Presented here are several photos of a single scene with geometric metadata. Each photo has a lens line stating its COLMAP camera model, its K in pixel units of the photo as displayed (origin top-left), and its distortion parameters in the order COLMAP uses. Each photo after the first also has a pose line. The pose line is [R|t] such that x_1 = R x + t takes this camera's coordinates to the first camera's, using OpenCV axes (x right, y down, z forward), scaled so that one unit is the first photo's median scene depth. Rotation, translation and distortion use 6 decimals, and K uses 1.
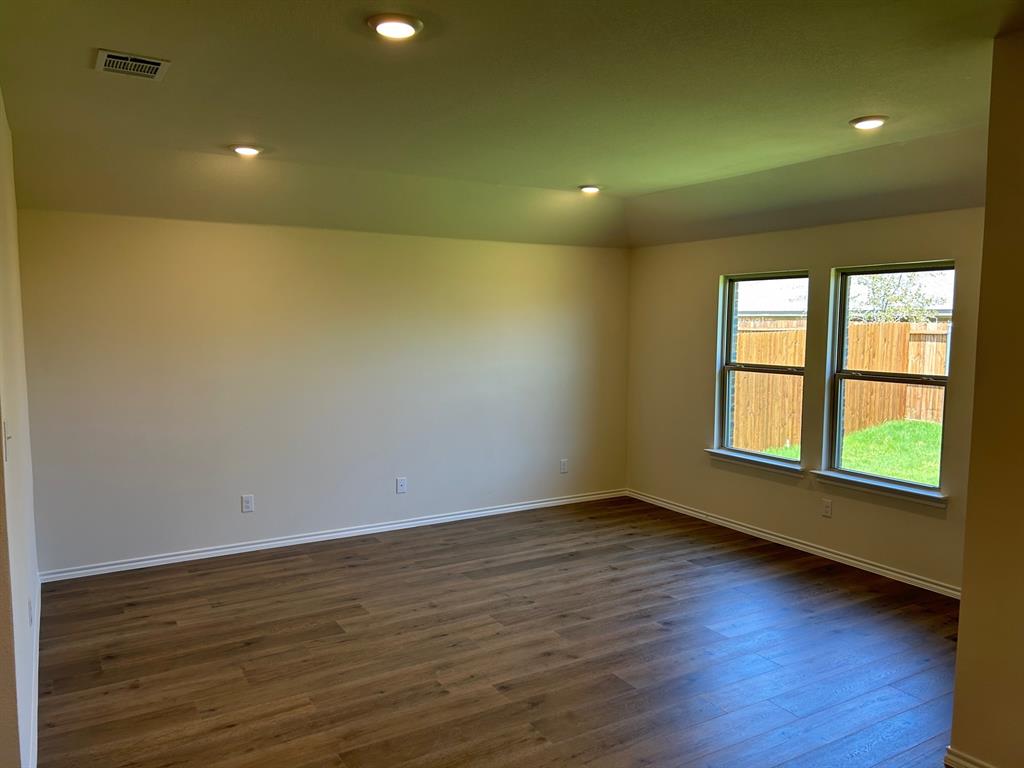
lens RADIAL K [[771.9, 0, 540.6], [0, 771.9, 386.9], [0, 0, 1]] dist [0.028676, -0.005888]
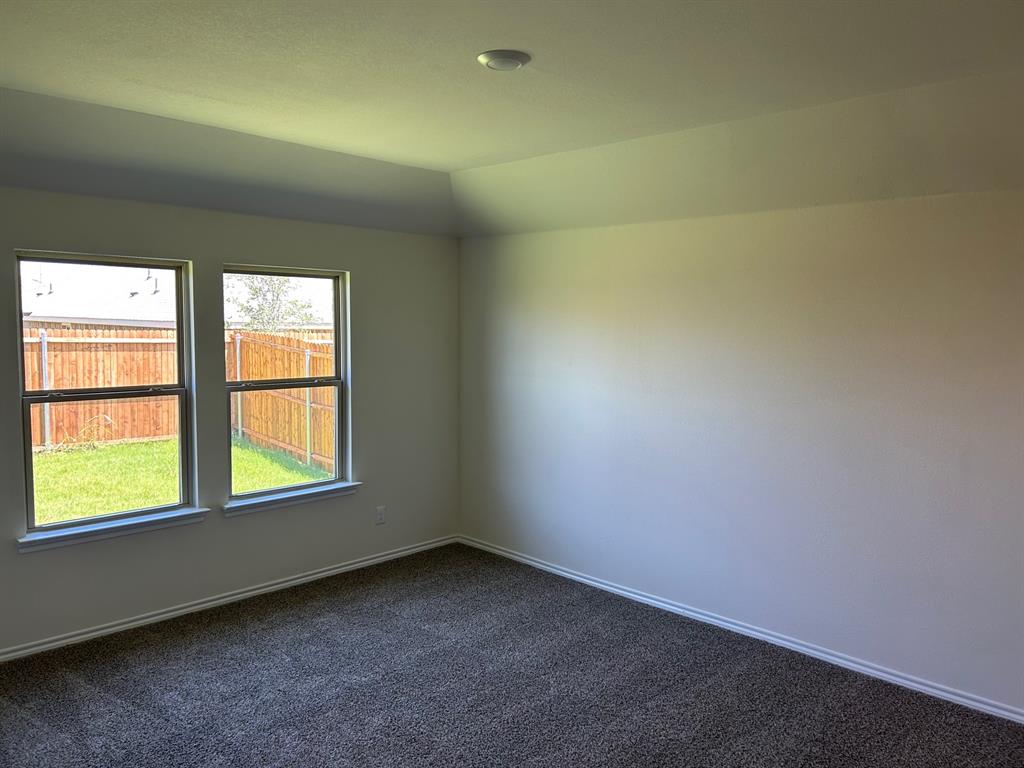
lens RADIAL K [[771.9, 0, 540.6], [0, 771.9, 386.9], [0, 0, 1]] dist [0.028676, -0.005888]
pose [[-0.245036, -0.080061, 0.966203, -0.514216], [0.081087, 0.991401, 0.102713, -0.074360], [-0.966117, 0.103514, -0.236437, 0.837403]]
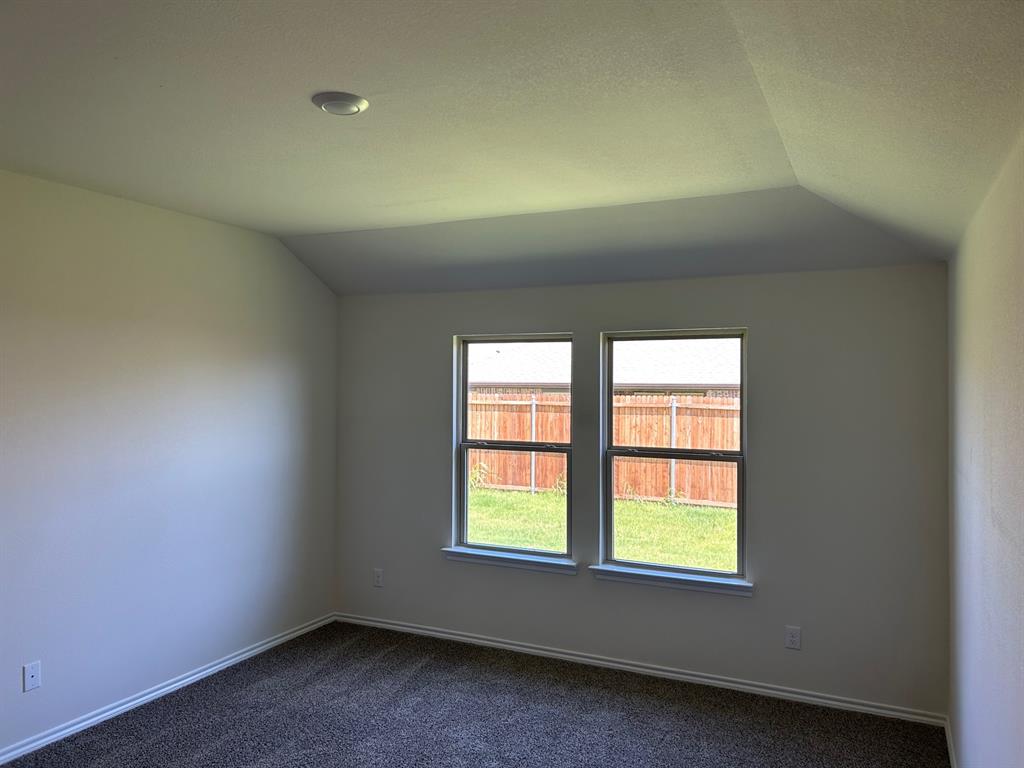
lens RADIAL K [[783.1, 0, 509.8], [0, 783.1, 367.5], [0, 0, 1]] dist [0.008240, 0.000939]
pose [[0.850425, 0.021428, 0.525660, -0.178518], [0.036613, 0.994337, -0.099767, -0.025632], [-0.524821, 0.104090, 0.844825, 0.289112]]
